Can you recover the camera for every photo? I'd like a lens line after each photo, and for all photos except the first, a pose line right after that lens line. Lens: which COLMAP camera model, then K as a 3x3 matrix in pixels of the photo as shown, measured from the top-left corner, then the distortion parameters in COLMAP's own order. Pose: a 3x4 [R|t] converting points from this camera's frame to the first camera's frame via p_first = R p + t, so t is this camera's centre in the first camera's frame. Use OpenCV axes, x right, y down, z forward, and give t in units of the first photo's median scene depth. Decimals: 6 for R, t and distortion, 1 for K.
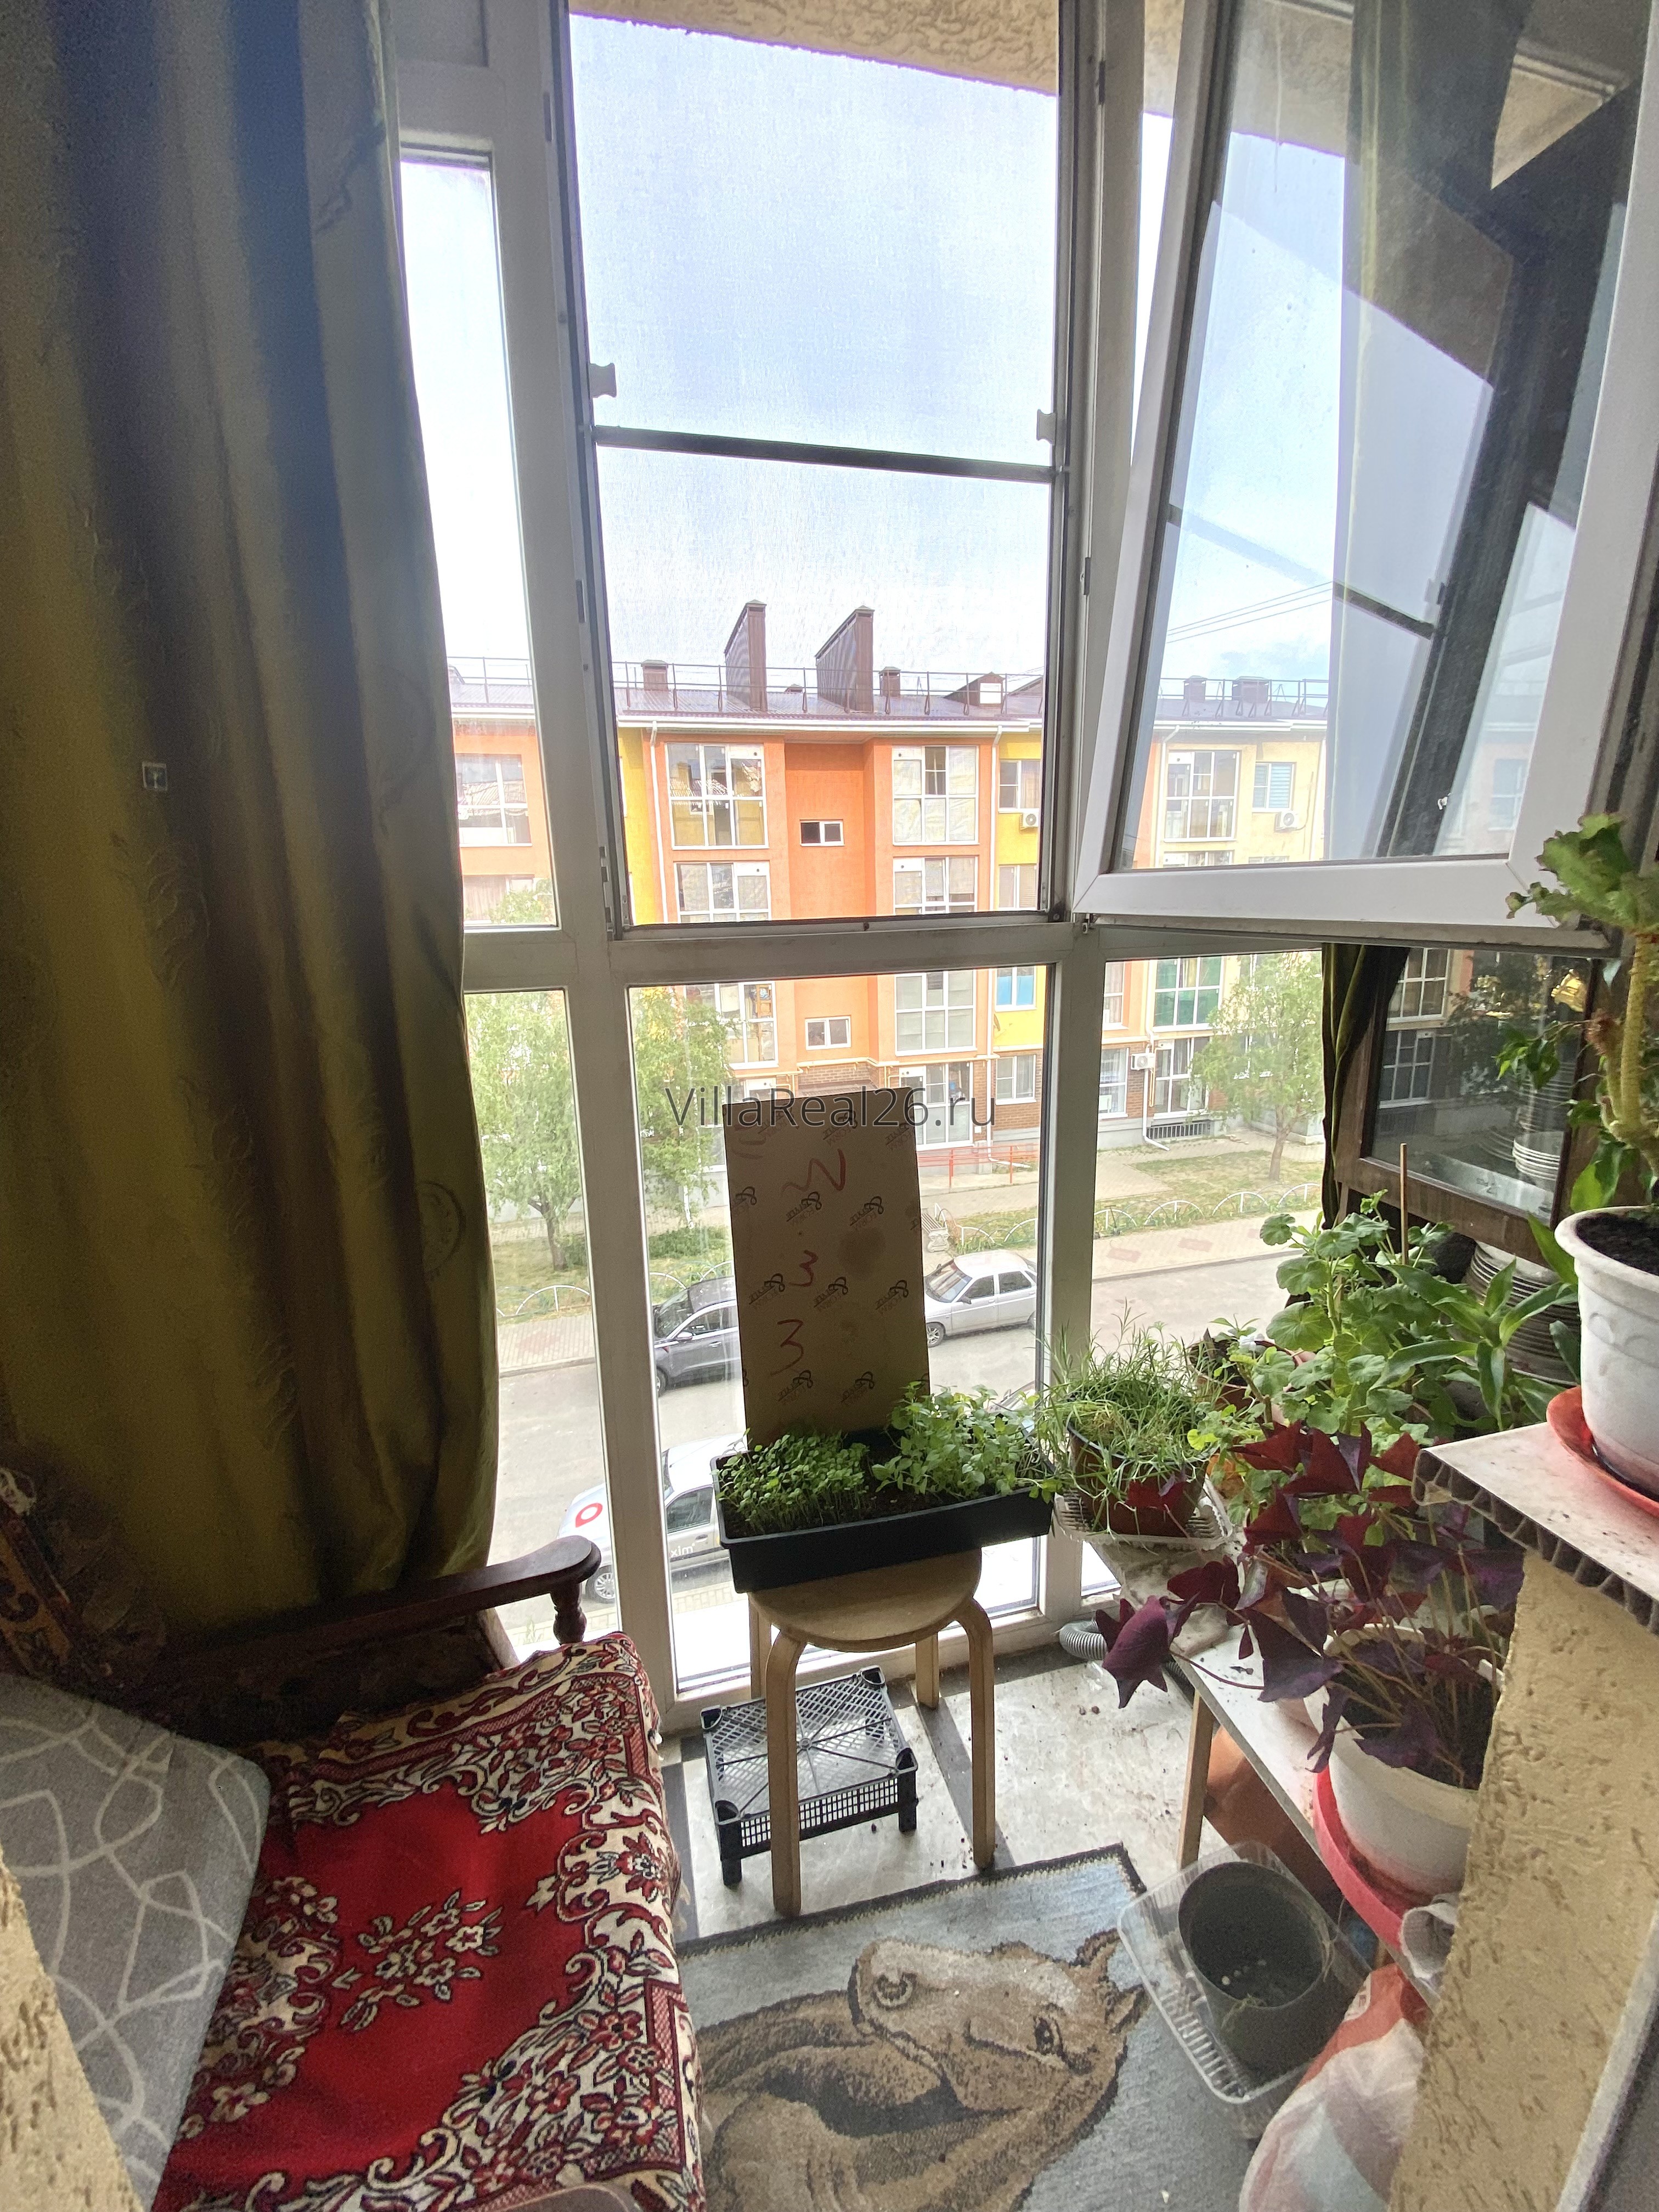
lens RADIAL K [[887.9, 0, 821.6], [0, 887.9, 1111.8], [0, 0, 1]] dist [0.028395, -0.026719]
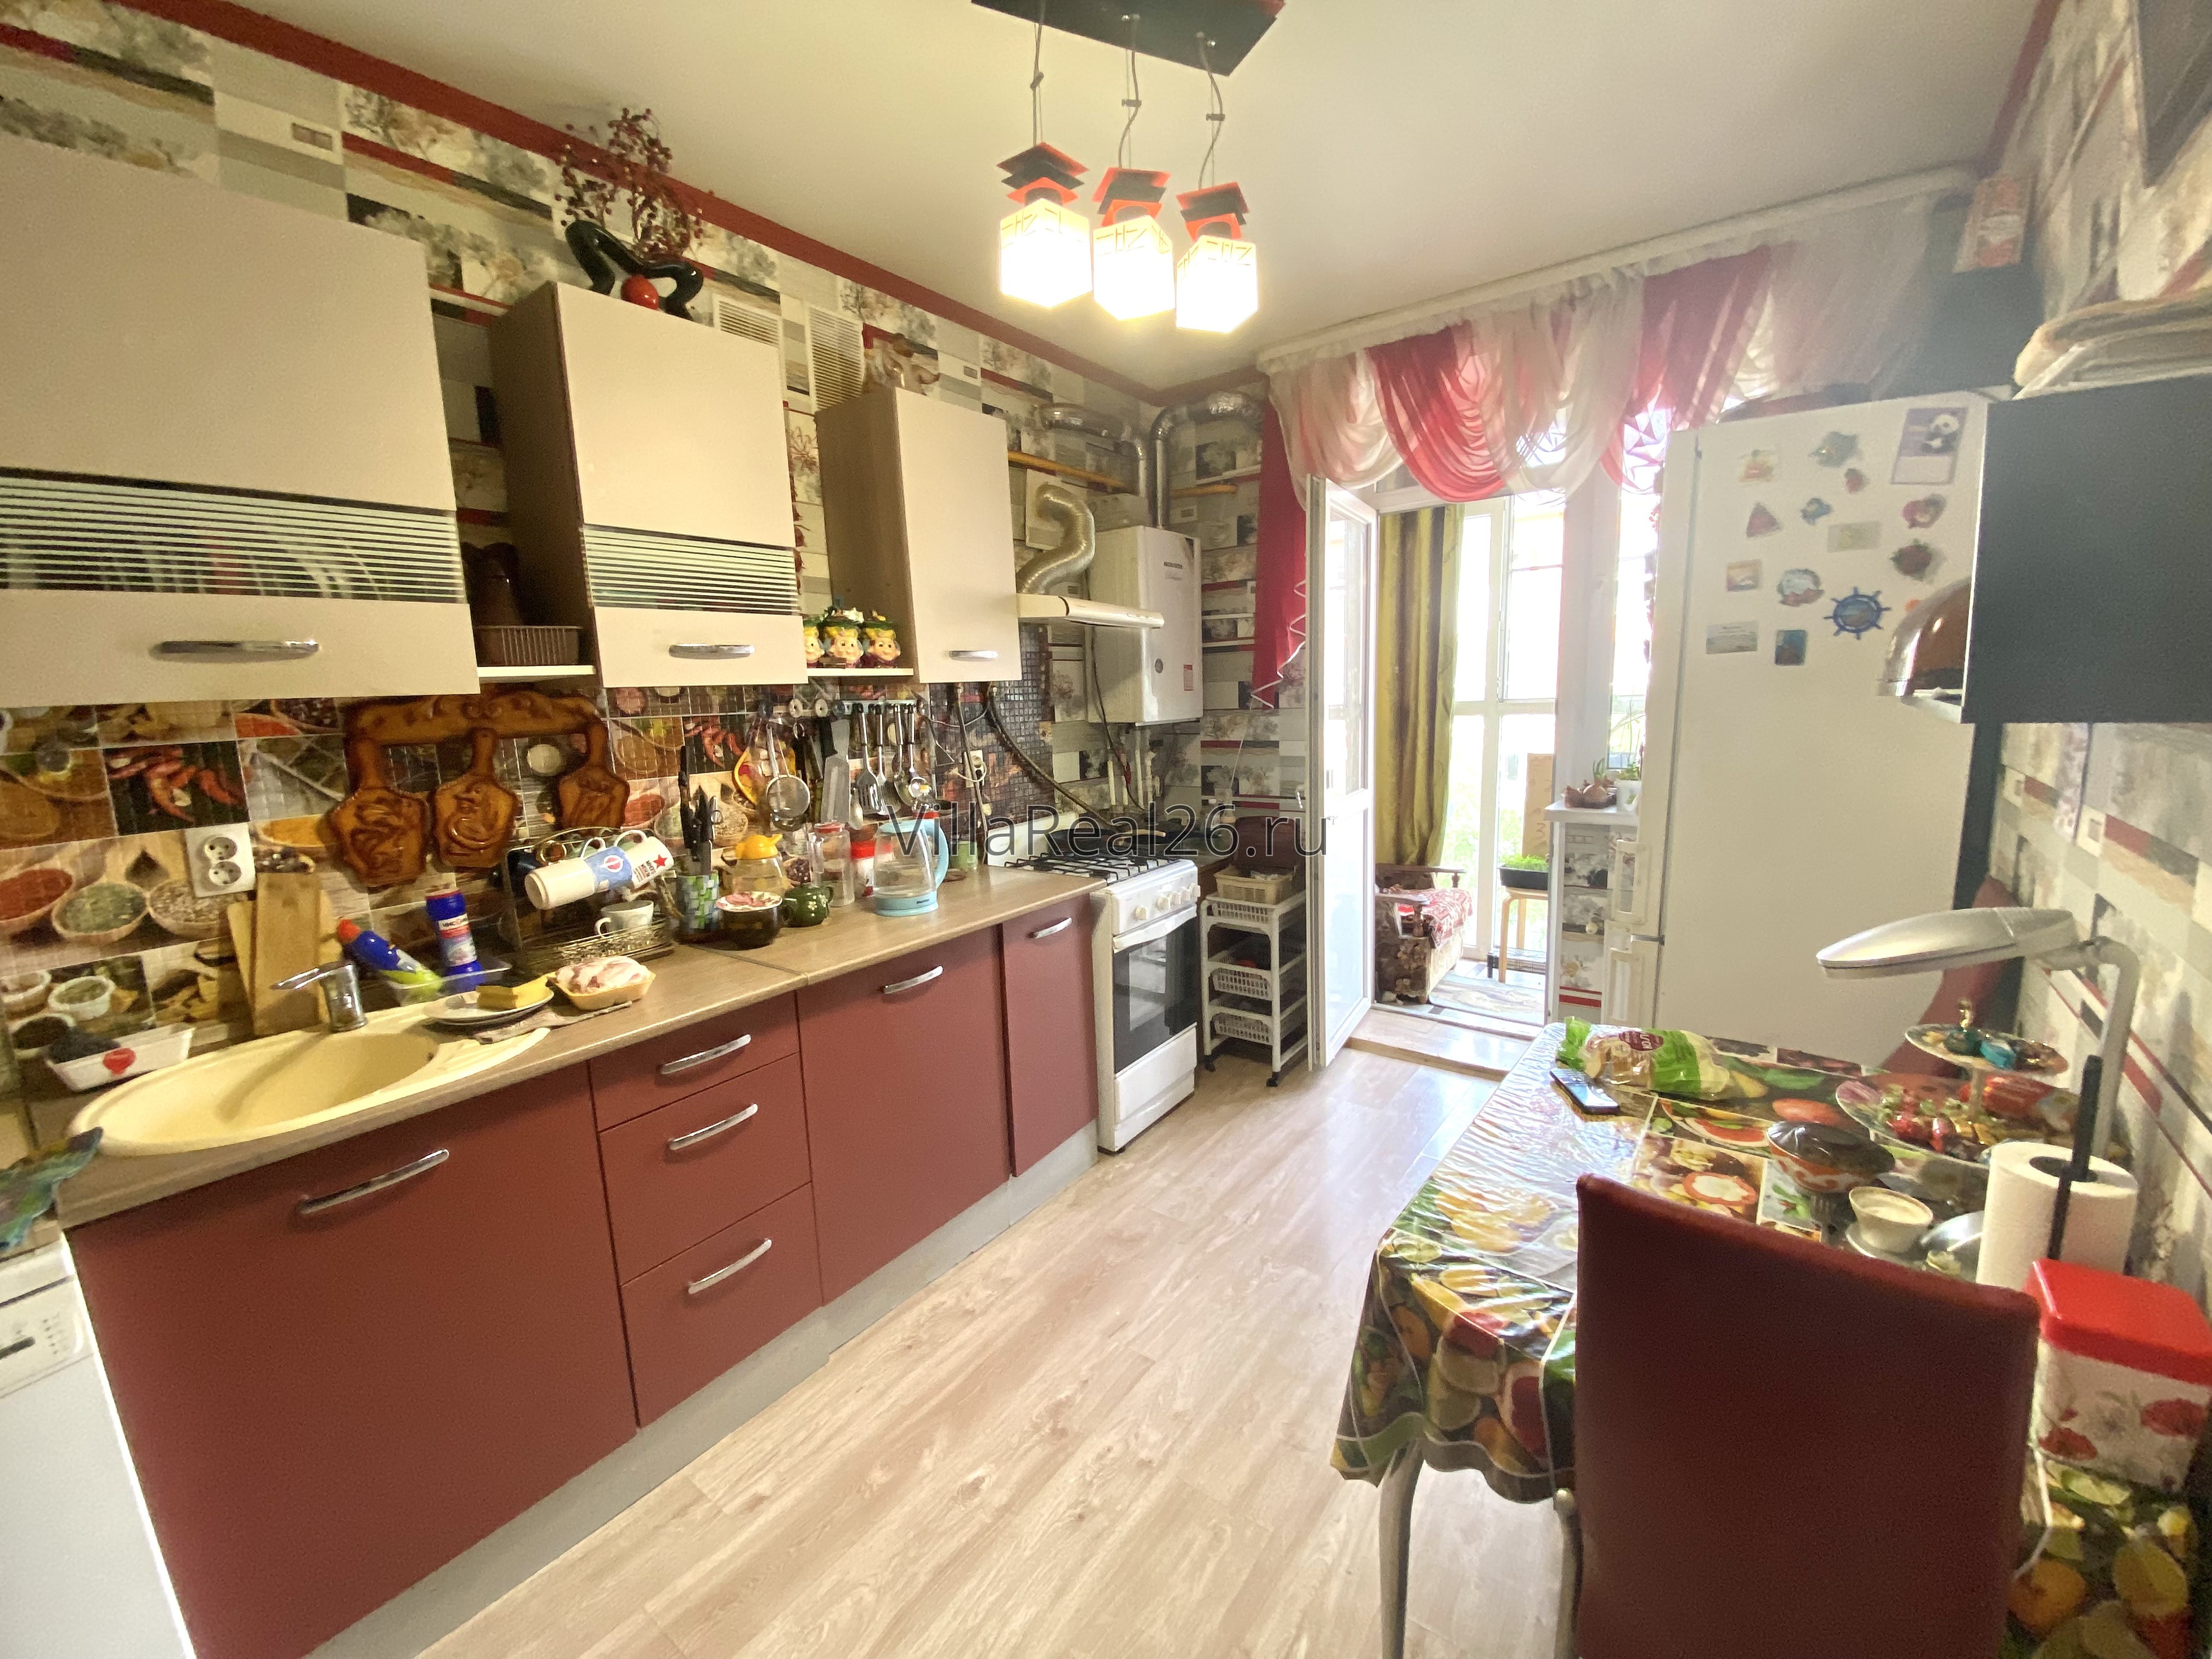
lens RADIAL K [[887.9, 0, 1100.5], [0, 887.9, 831.0], [0, 0, 1]] dist [0.028395, -0.026719]
pose [[0.639740, 0.127601, -0.757925, 1.656325], [-0.157478, 0.986963, 0.033239, 0.482758], [0.752286, 0.098092, 0.651494, -2.708099]]
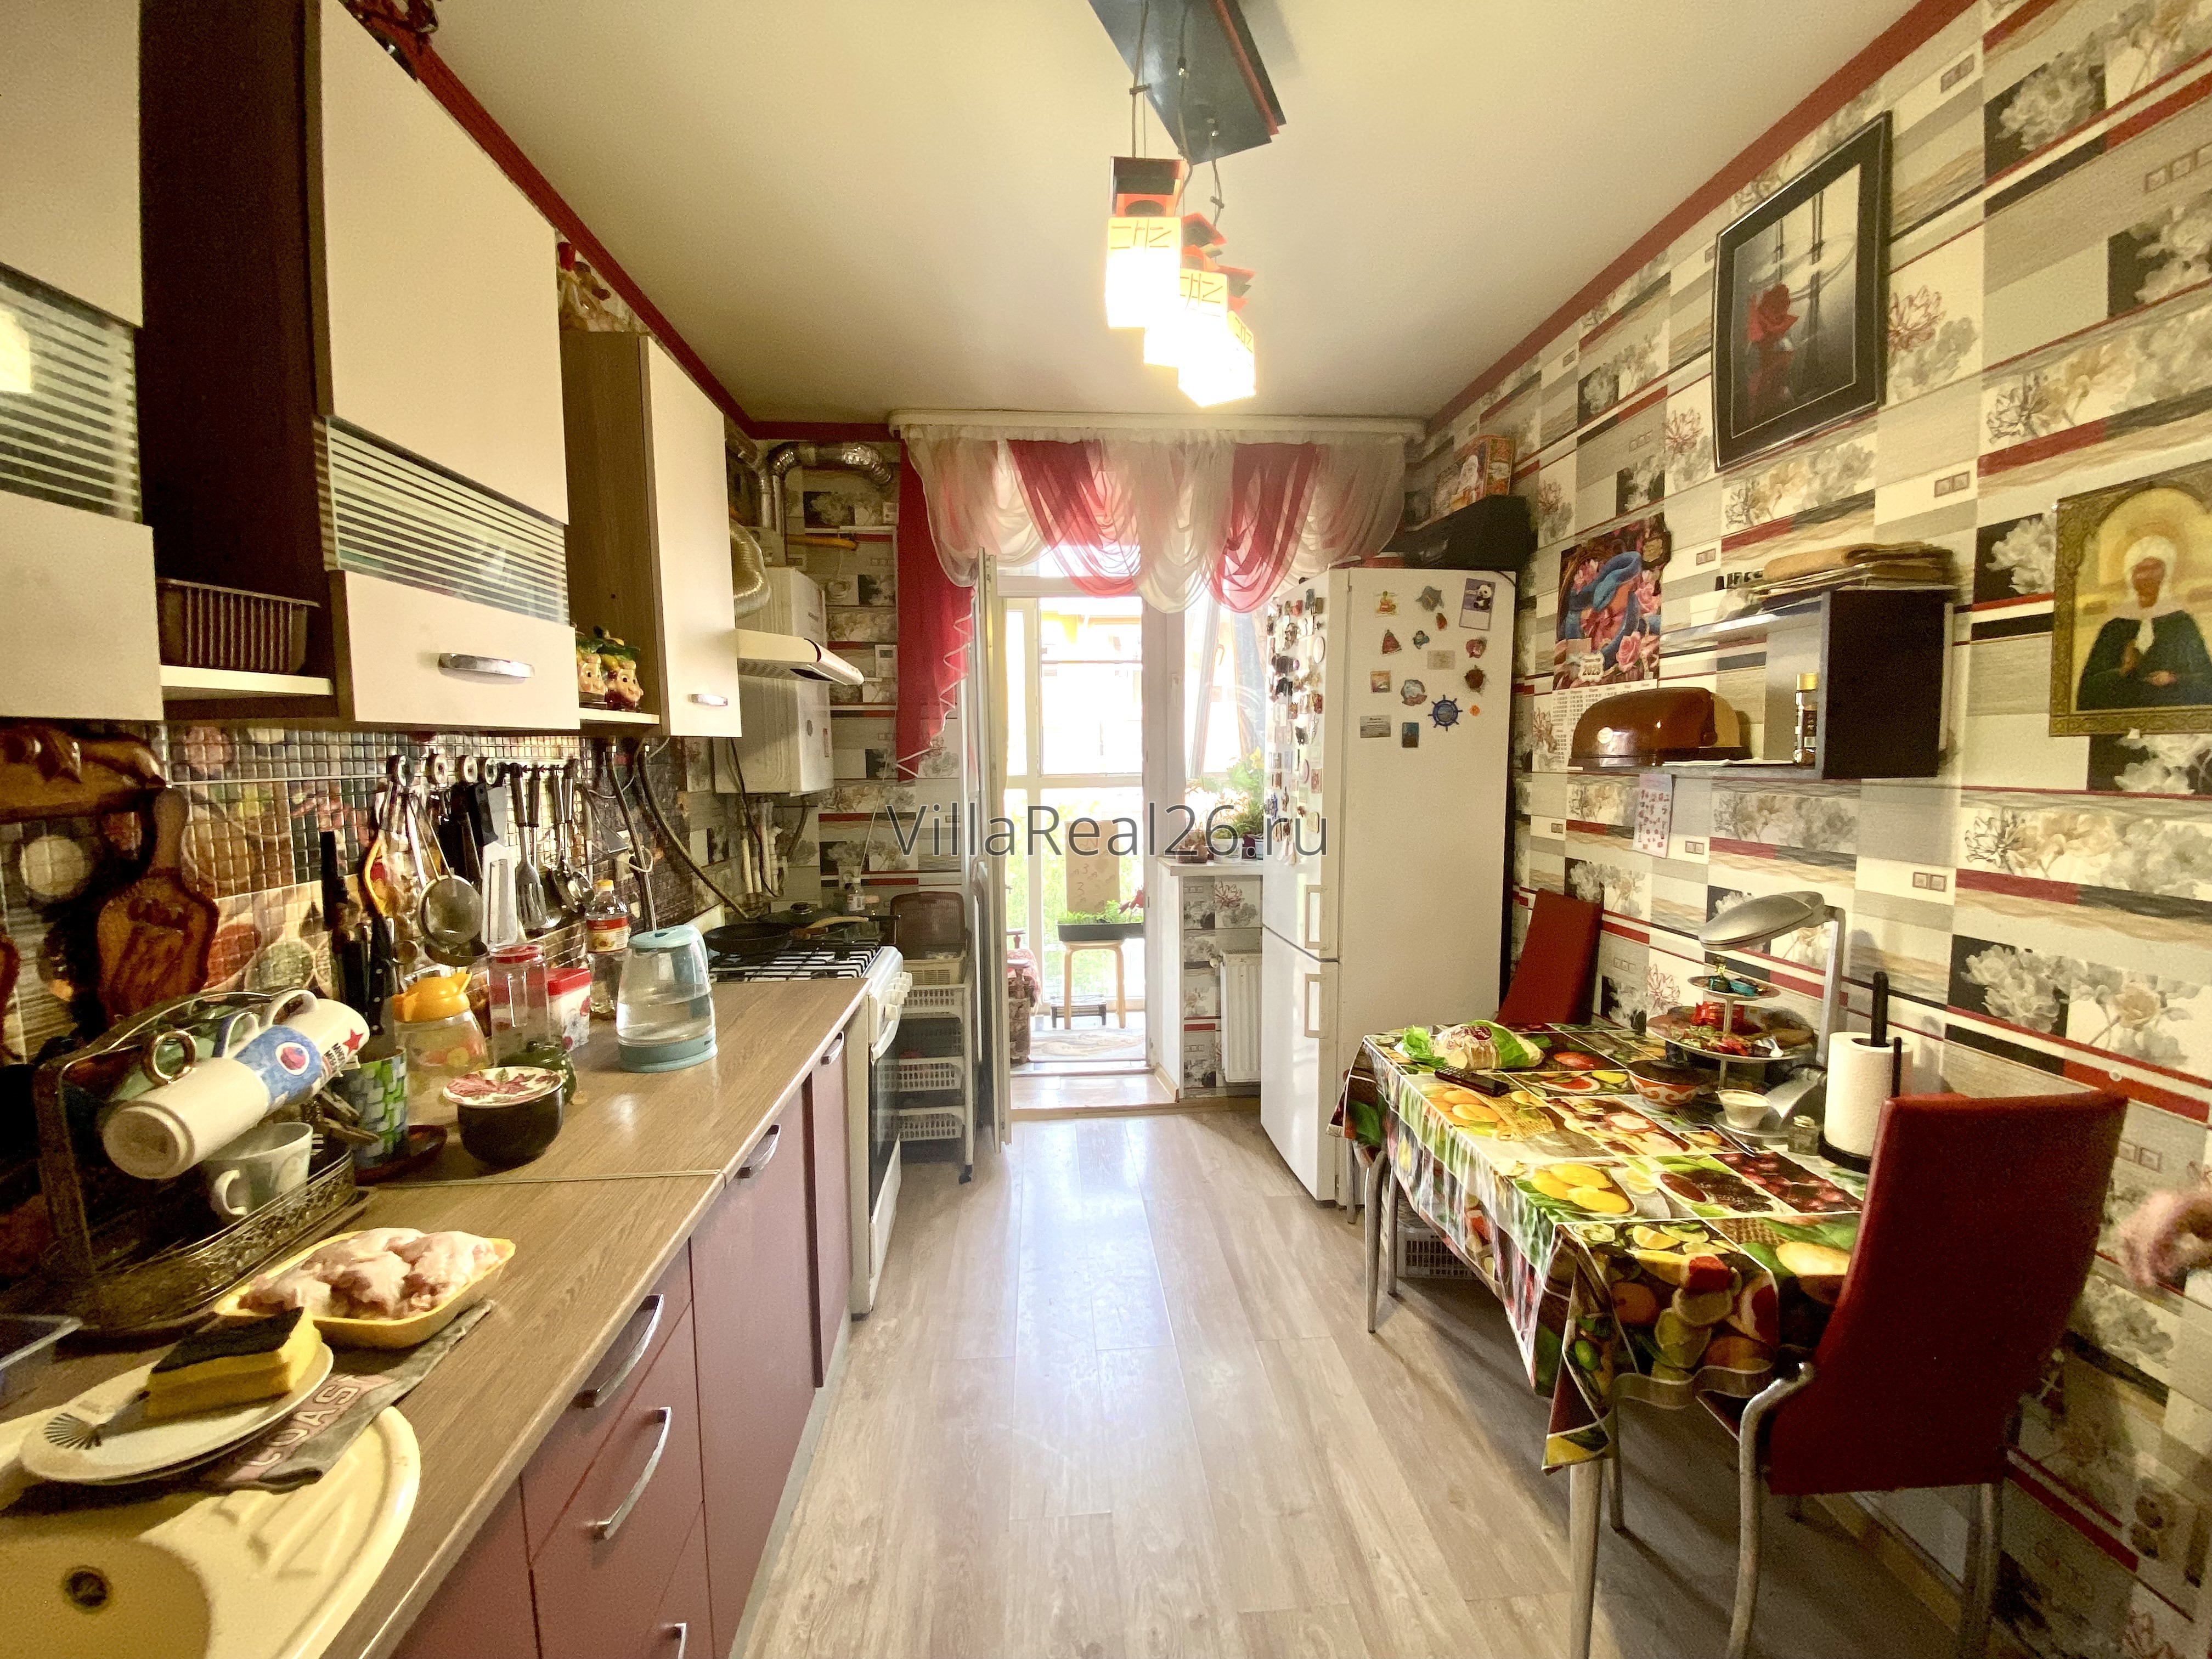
lens RADIAL K [[887.9, 0, 1100.5], [0, 887.9, 831.0], [0, 0, 1]] dist [0.028395, -0.026719]
pose [[0.986085, 0.033632, -0.162804, 0.750533], [-0.055157, 0.990037, -0.129558, 0.588345], [0.156824, 0.136735, 0.978115, -3.038387]]
